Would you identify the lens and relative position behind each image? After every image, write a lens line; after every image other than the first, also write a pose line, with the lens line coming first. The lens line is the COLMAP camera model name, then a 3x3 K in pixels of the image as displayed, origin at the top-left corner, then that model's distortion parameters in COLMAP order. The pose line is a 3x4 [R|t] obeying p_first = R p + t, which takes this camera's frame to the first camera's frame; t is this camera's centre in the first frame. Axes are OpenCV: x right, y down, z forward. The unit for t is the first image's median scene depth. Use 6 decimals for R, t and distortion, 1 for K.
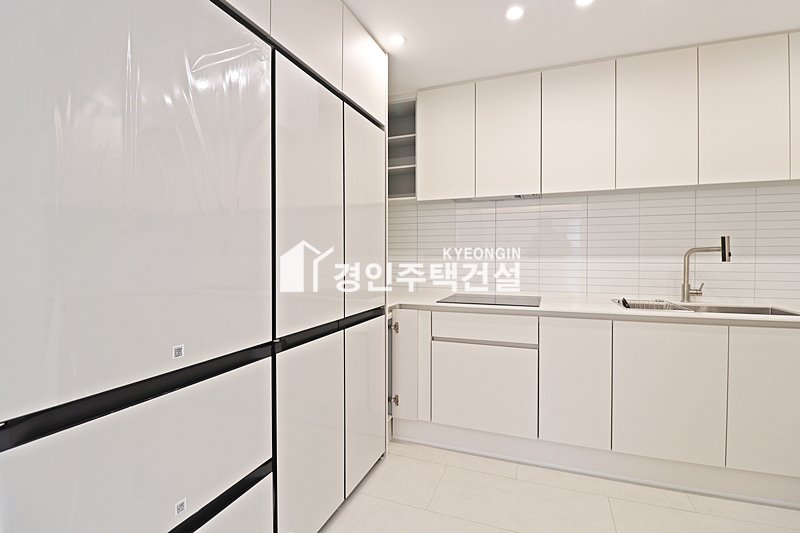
lens RADIAL K [[371.0, 0, 403.9], [0, 371.0, 265.1], [0, 0, 1]] dist [-0.000004, -0.013706]
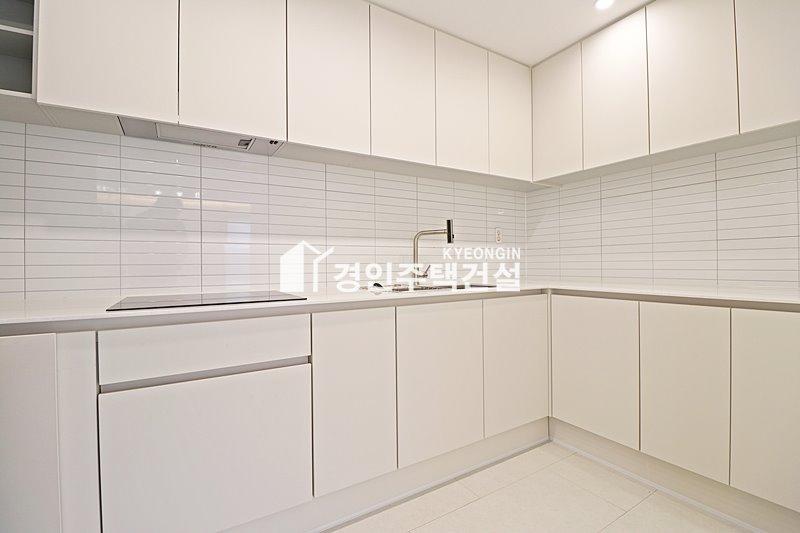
lens RADIAL K [[371.0, 0, 403.9], [0, 371.0, 265.1], [0, 0, 1]] dist [-0.000004, -0.013706]
pose [[0.598435, -0.002358, 0.801168, -0.066258], [0.029668, 0.999375, -0.019220, 0.064770], [-0.800622, 0.035271, 0.598131, 0.427422]]
